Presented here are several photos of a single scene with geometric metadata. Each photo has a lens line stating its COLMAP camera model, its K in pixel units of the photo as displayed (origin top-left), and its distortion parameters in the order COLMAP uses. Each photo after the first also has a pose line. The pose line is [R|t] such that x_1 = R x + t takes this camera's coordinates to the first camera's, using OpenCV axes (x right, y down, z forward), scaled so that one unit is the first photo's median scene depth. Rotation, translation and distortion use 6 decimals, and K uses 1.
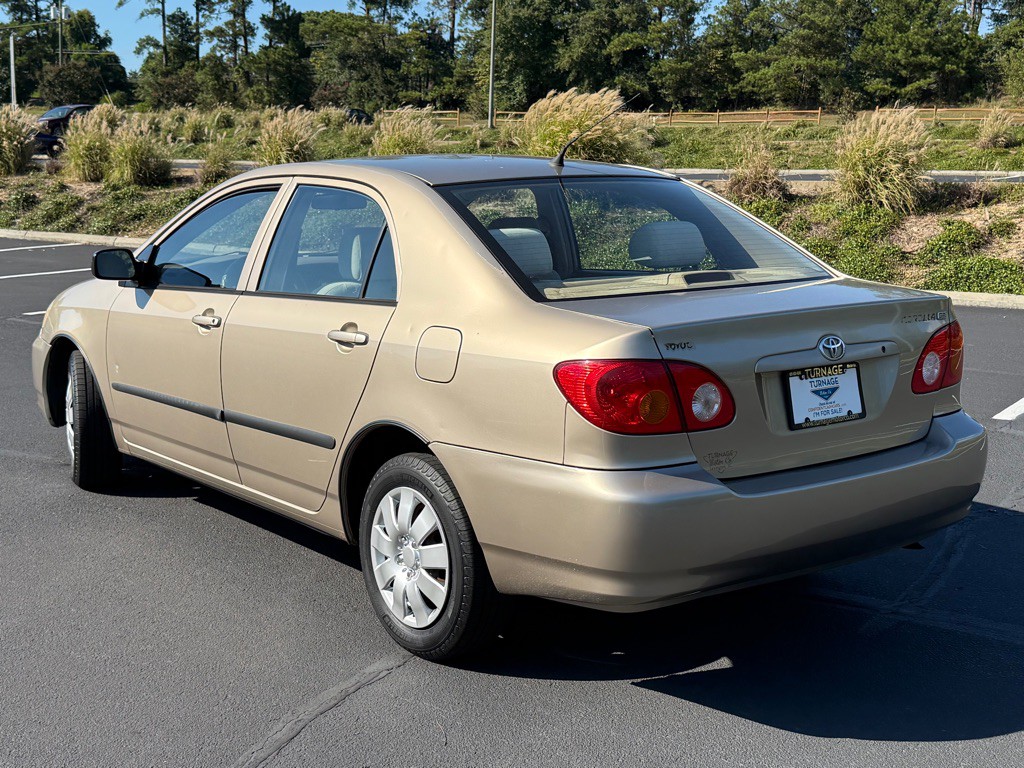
lens RADIAL K [[1322.4, 0, 512.0], [0, 1322.4, 384.0], [0, 0, 1]] dist [0.203261, -0.481530]
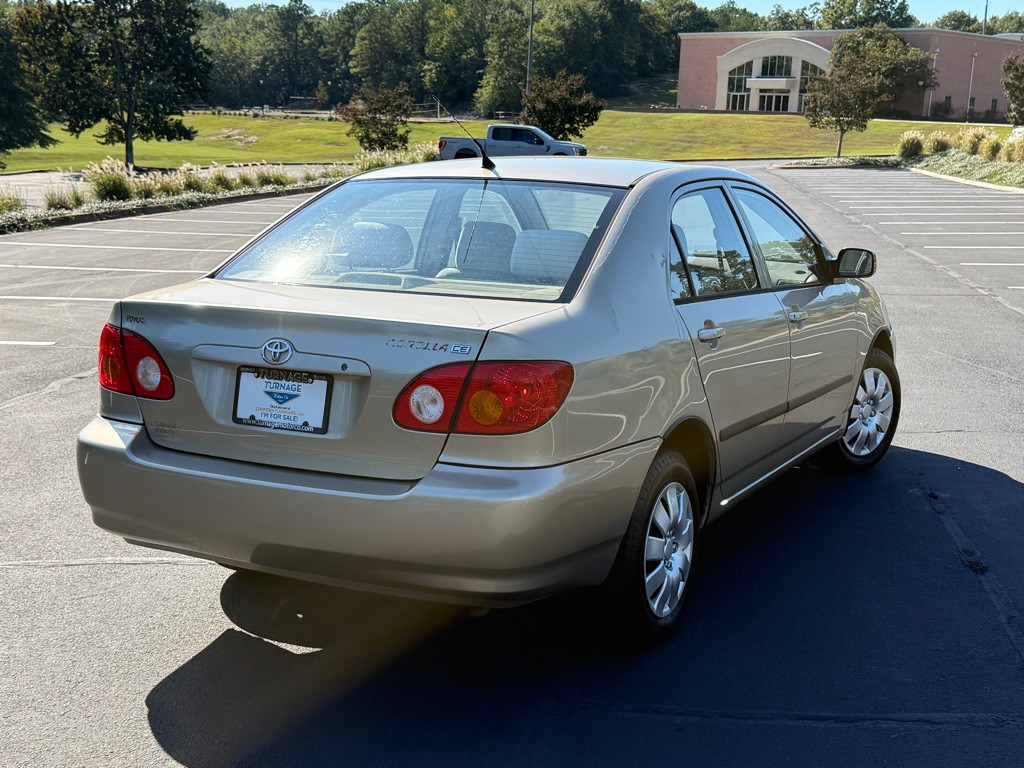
lens RADIAL K [[1322.4, 0, 512.0], [0, 1322.4, 384.0], [0, 0, 1]] dist [0.203261, -0.481530]
pose [[0.442636, 0.159082, -0.882477, 0.968754], [-0.162800, 0.982039, 0.095372, -0.102625], [0.881799, 0.101452, 0.460584, 0.566262]]
